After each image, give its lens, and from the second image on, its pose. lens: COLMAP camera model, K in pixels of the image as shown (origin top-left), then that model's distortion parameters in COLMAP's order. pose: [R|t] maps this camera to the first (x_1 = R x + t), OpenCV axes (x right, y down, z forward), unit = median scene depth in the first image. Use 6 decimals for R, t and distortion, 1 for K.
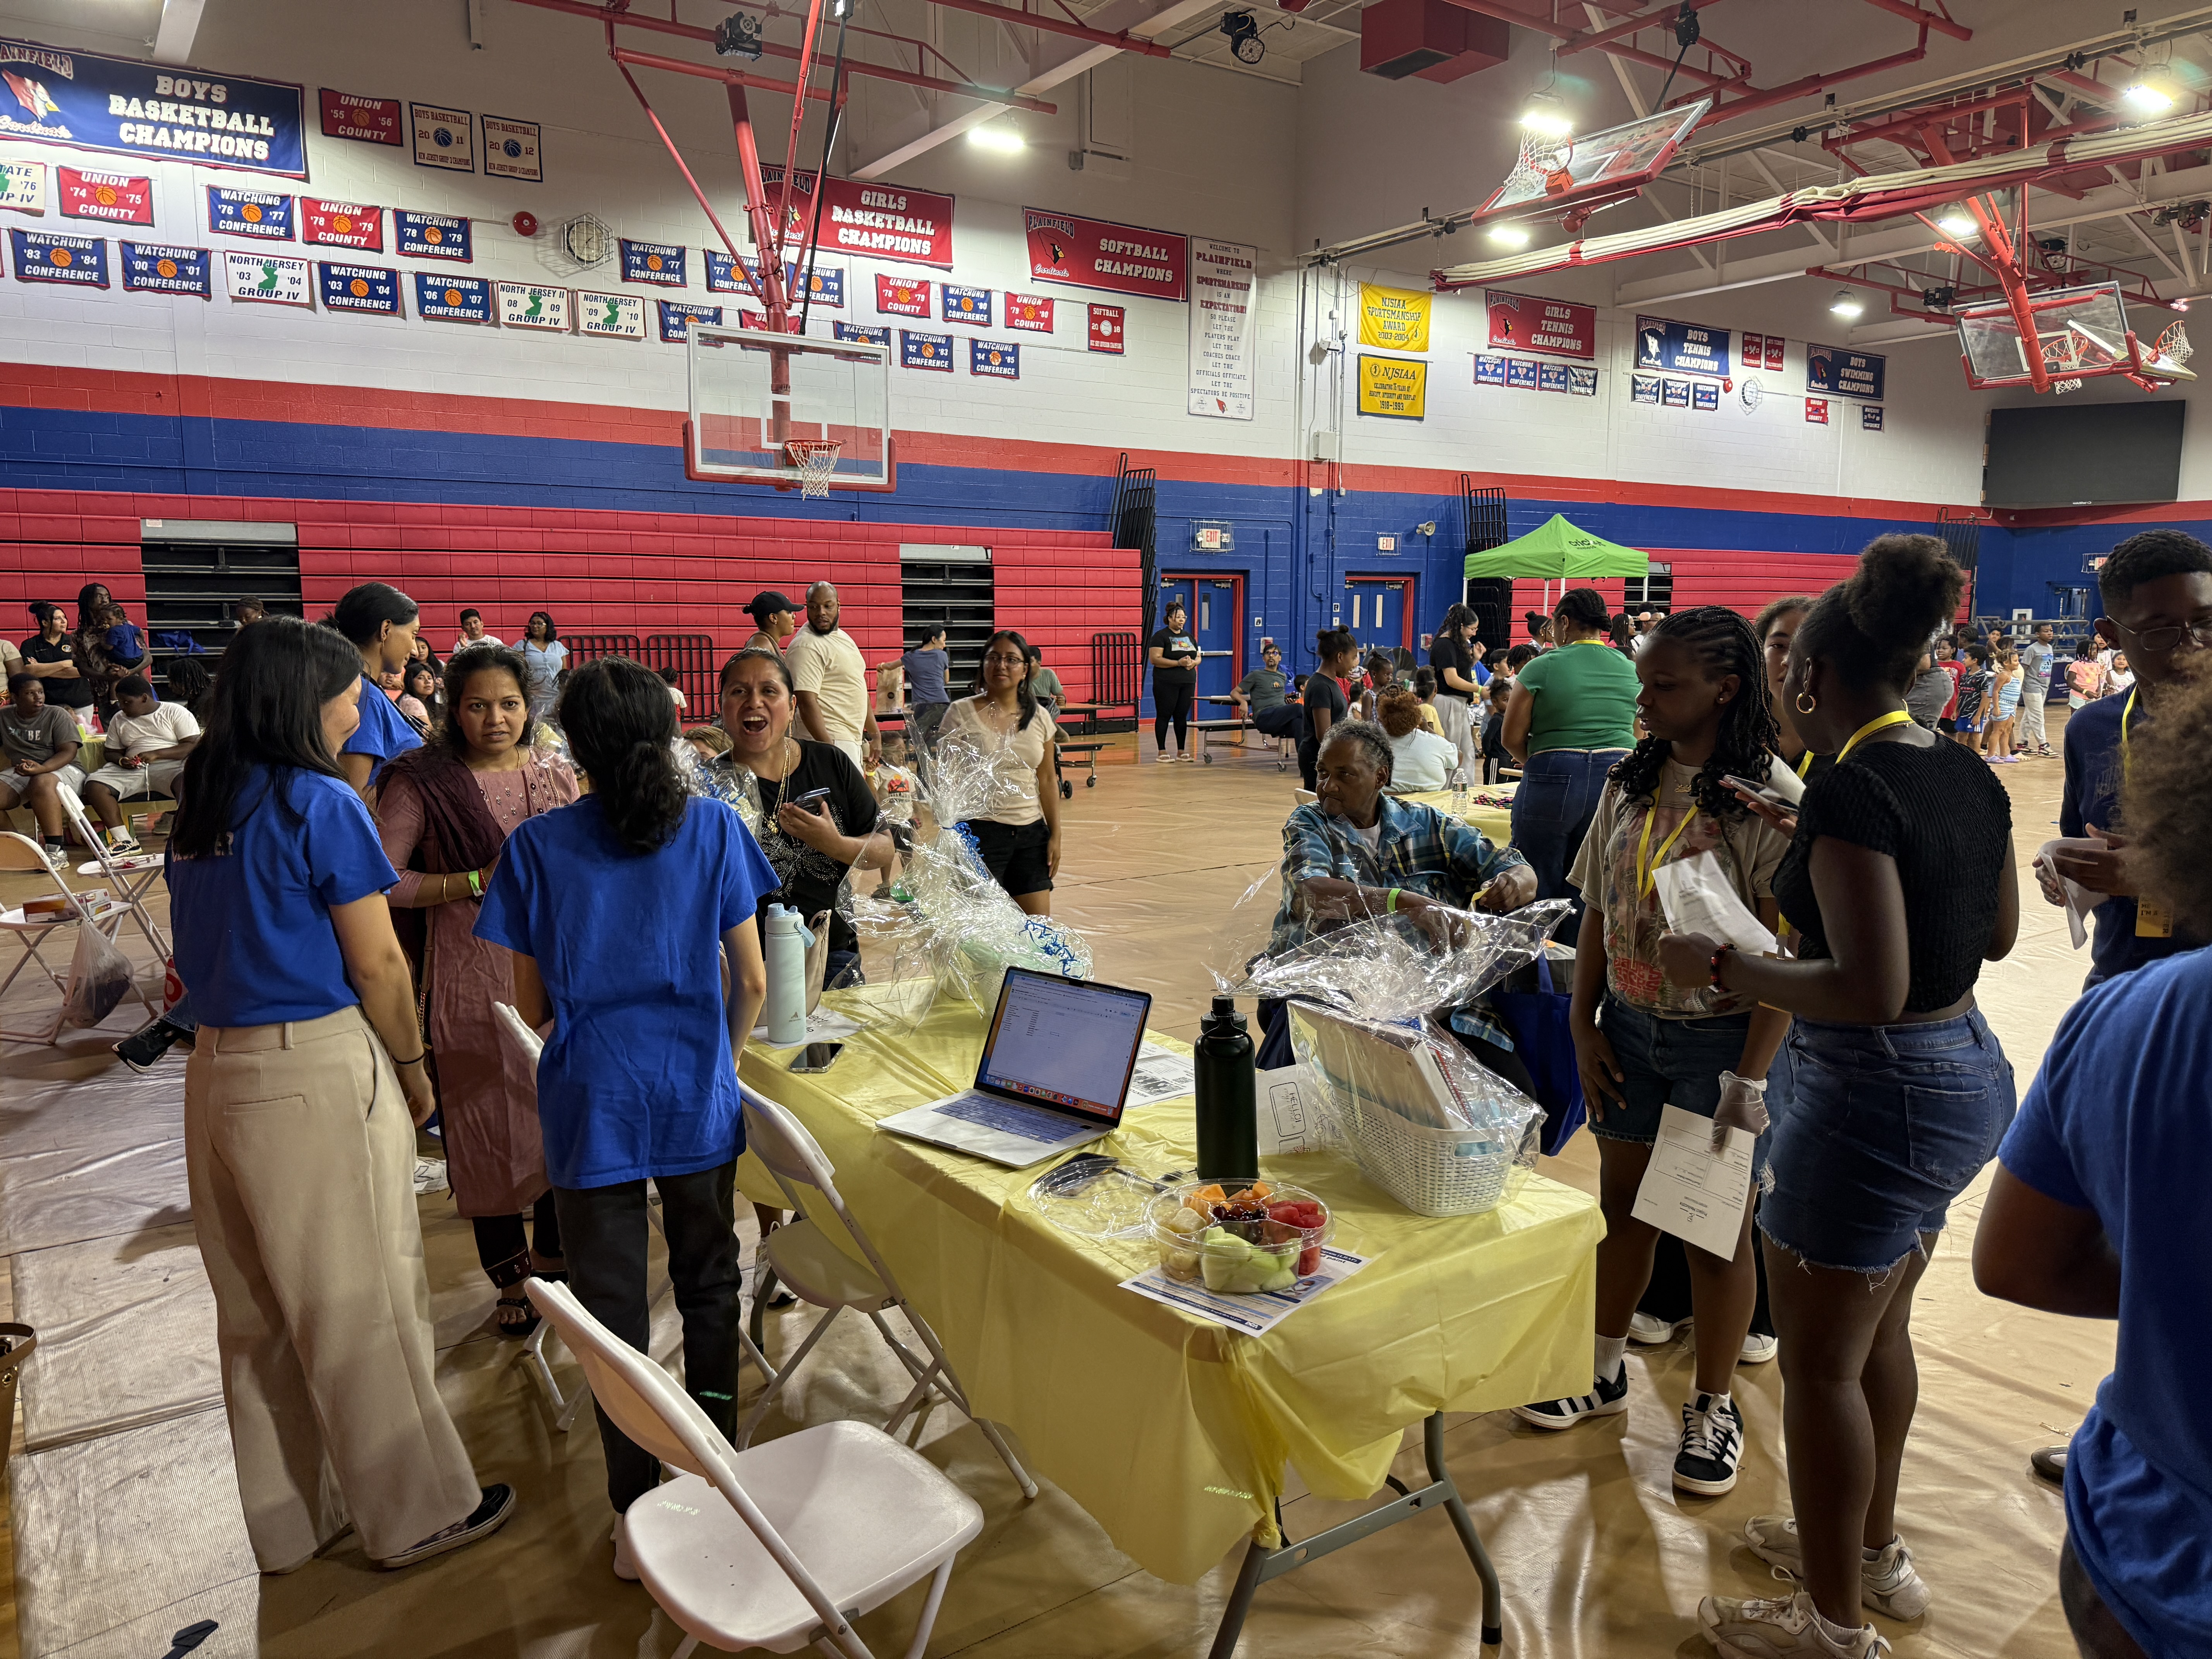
lens RADIAL K [[1564.0, 0, 1112.9], [0, 1564.0, 837.2], [0, 0, 1]] dist [0.121606, -0.214000]
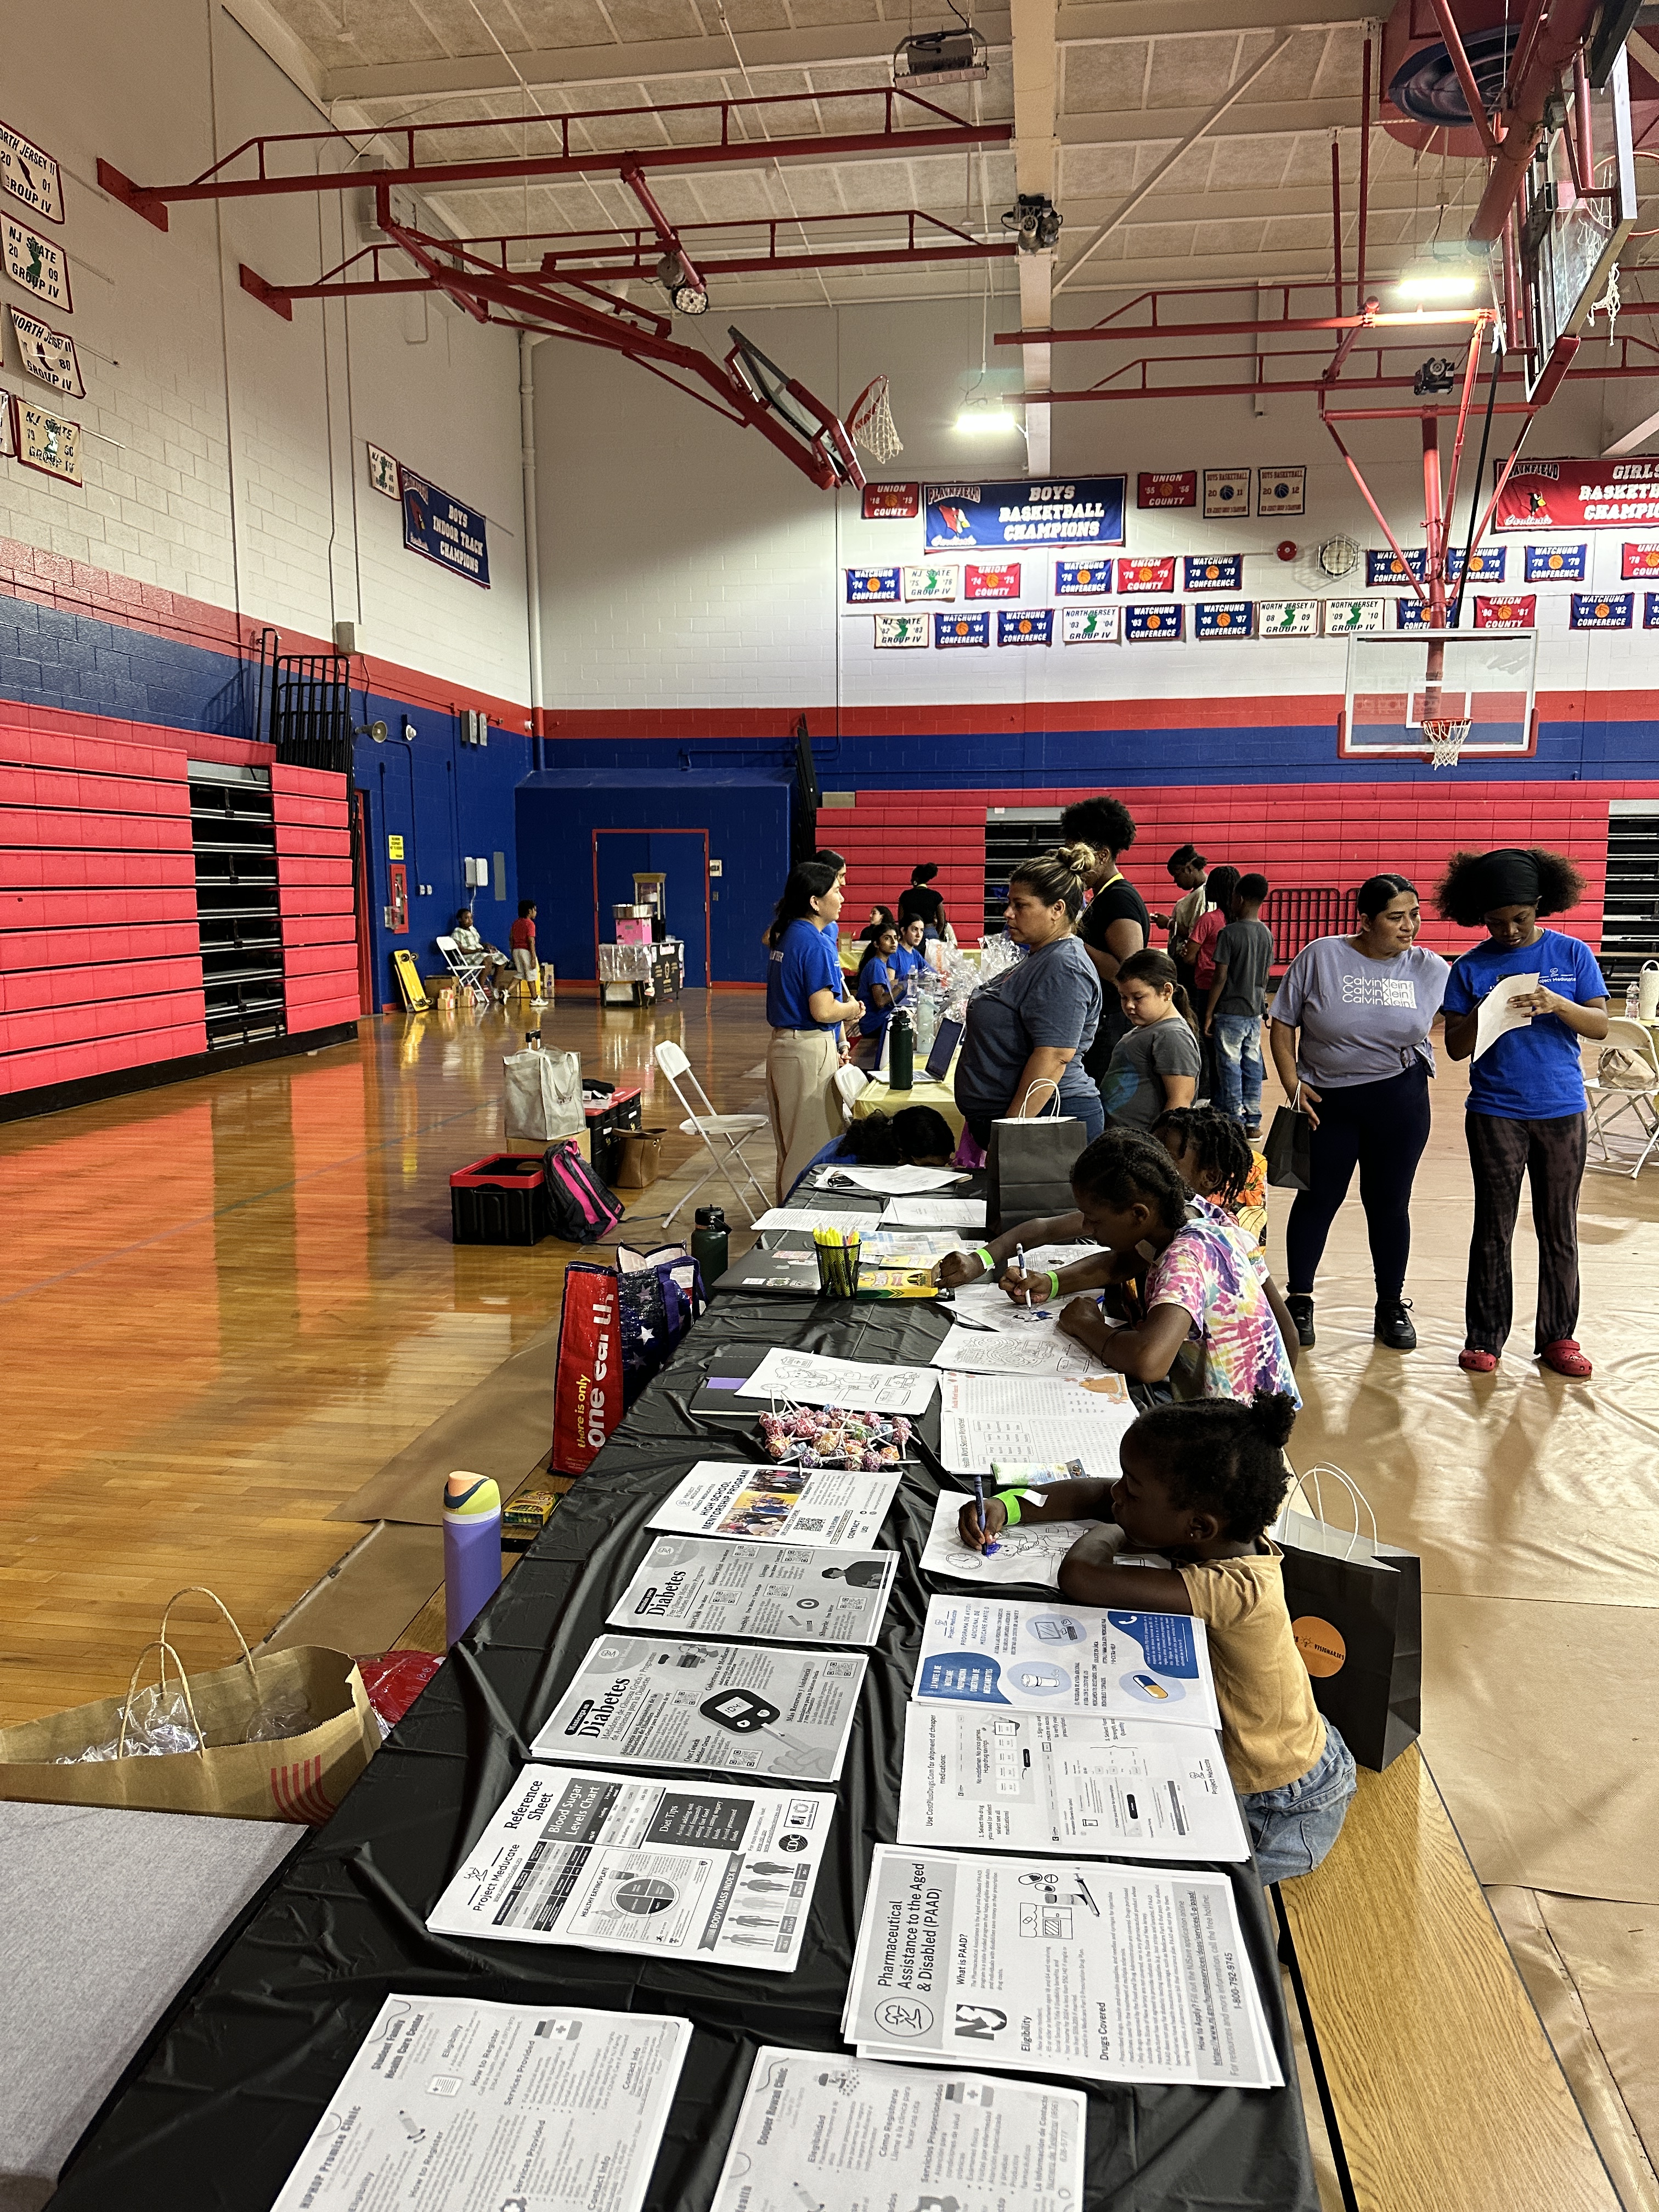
lens RADIAL K [[1555.5, 0, 760.0], [0, 1555.5, 1145.7], [0, 0, 1]] dist [0.059271, -0.112686]
pose [[0.719476, 0.112439, -0.685355, 0.179626], [-0.095479, 0.993451, 0.062753, 0.025686], [0.687923, 0.020287, 0.725500, -0.118018]]
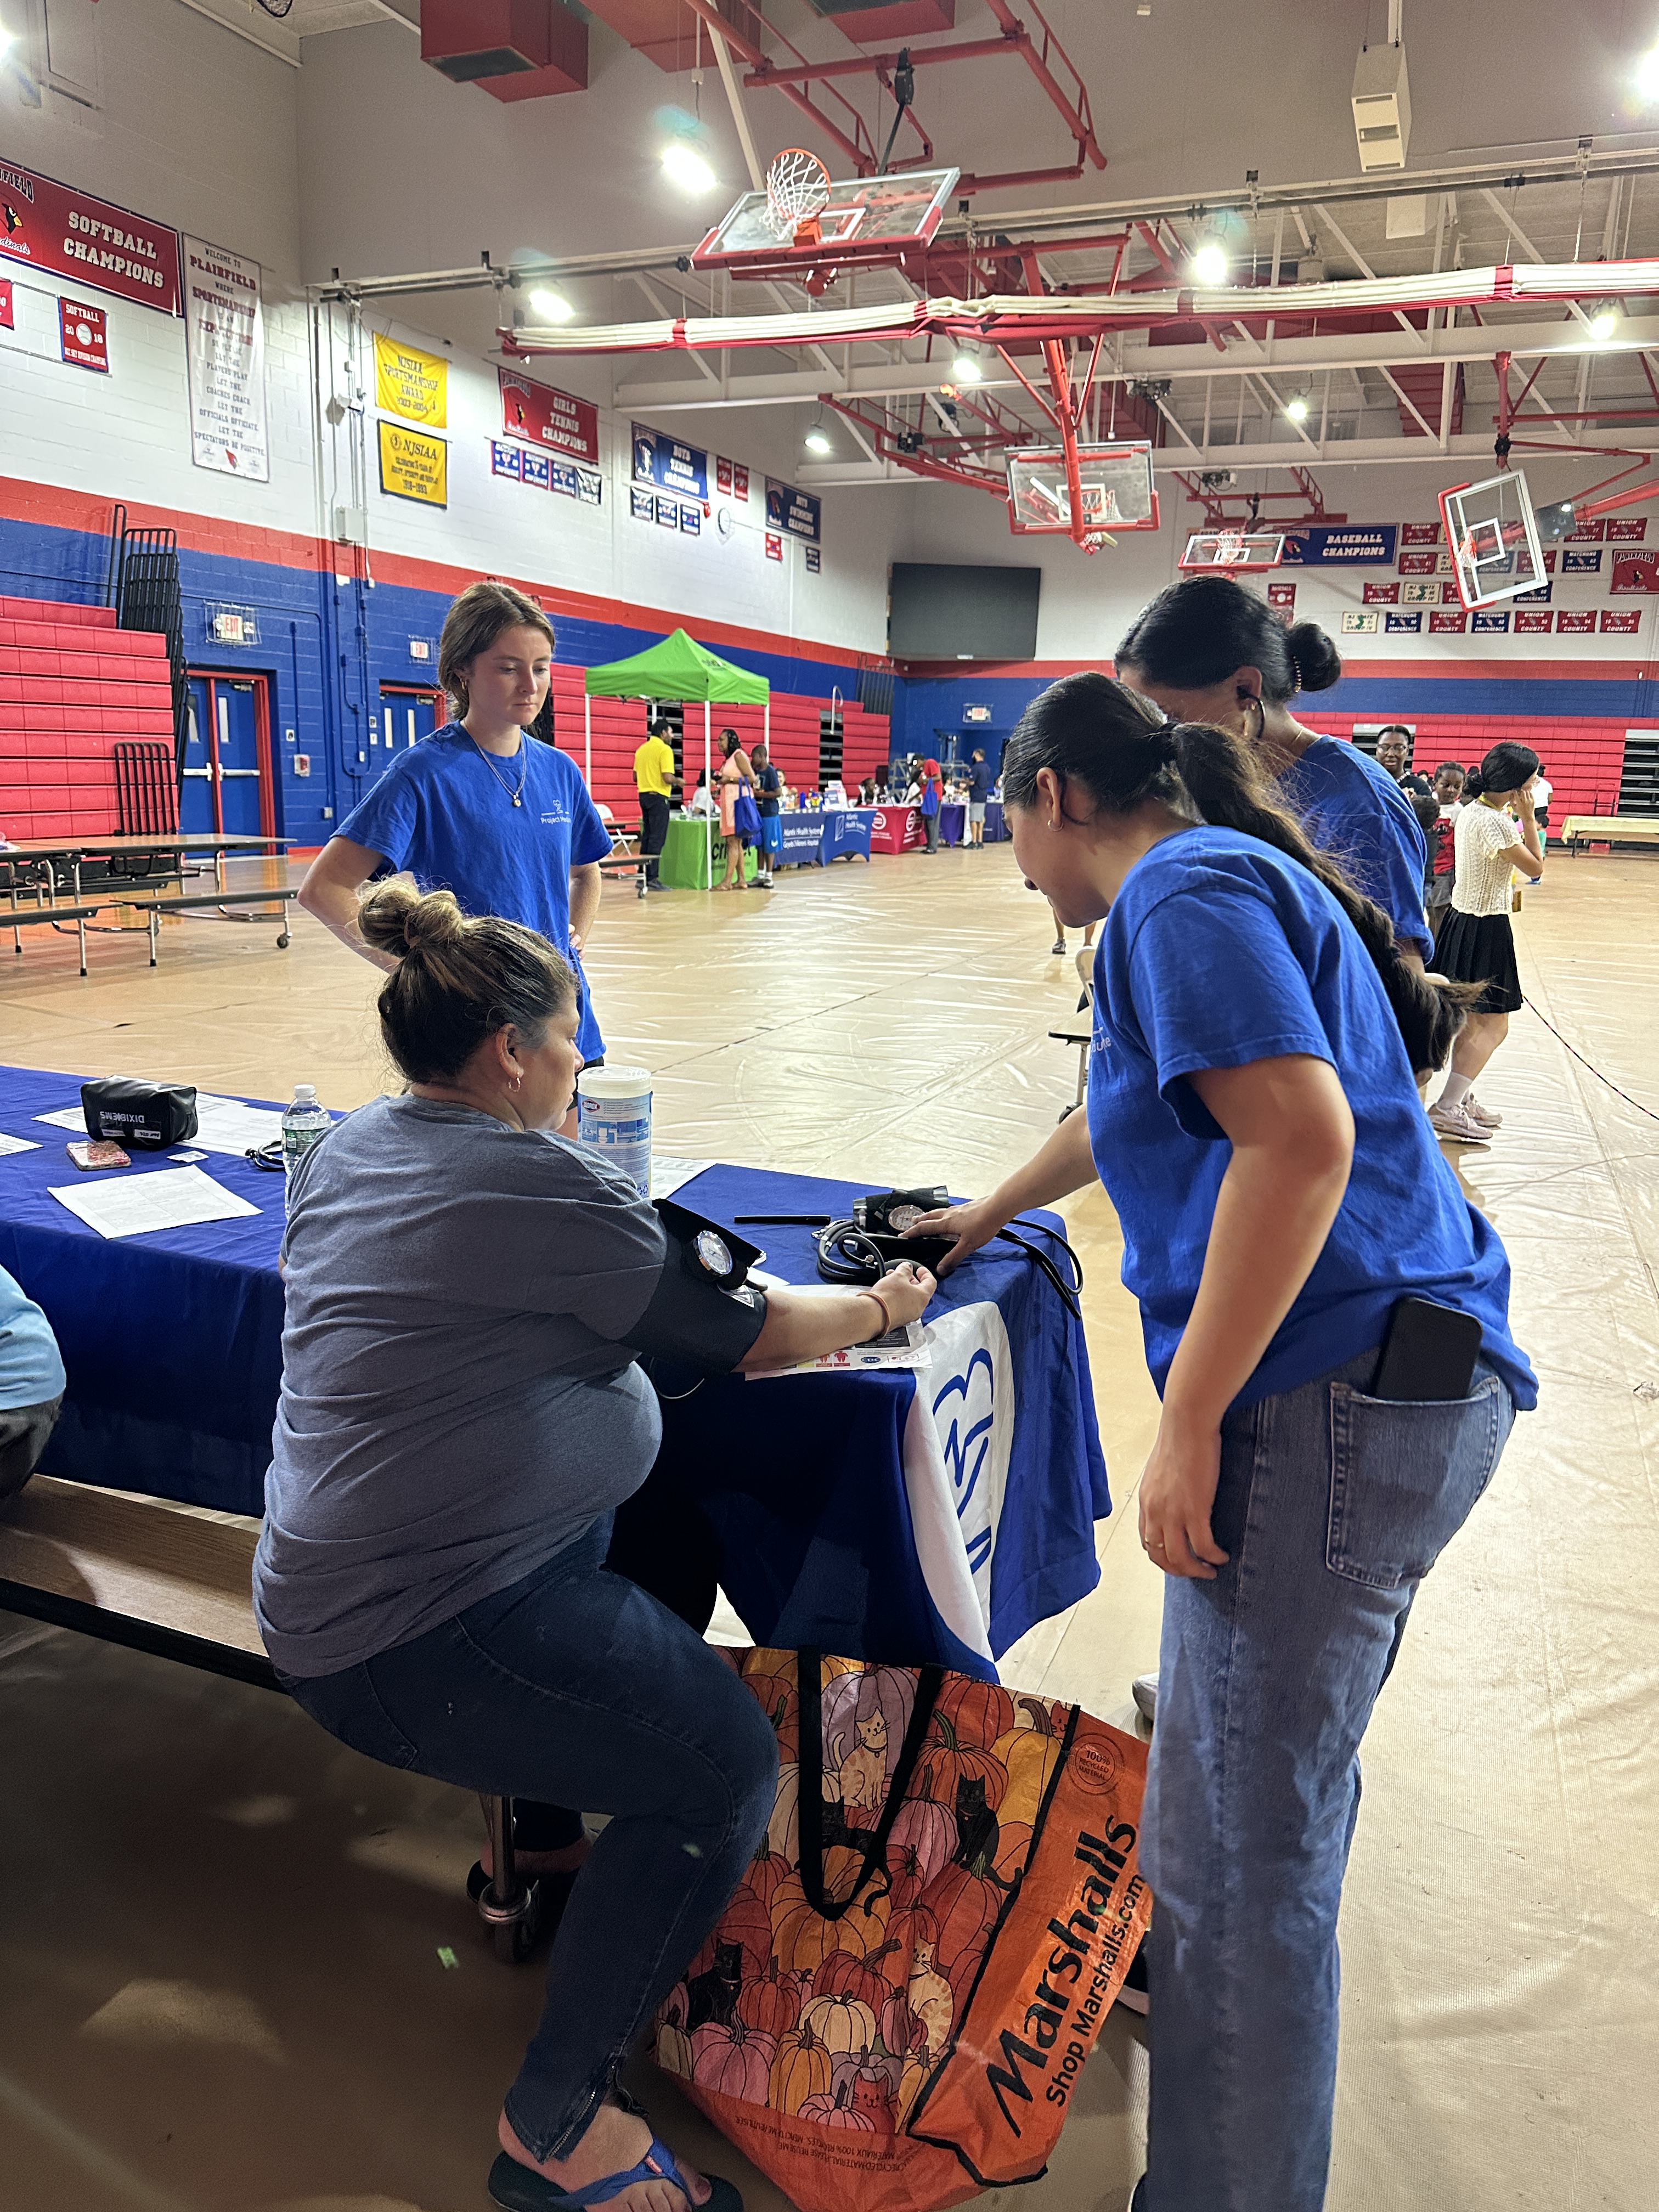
lens RADIAL K [[1592.7, 0, 836.4], [0, 1592.7, 1130.5], [0, 0, 1]] dist [-0.007030, -0.004578]
pose [[0.844744, -0.096116, 0.526469, -0.141828], [0.044978, 0.993010, 0.109123, -0.010985], [-0.533278, -0.068501, 0.843162, 0.147666]]
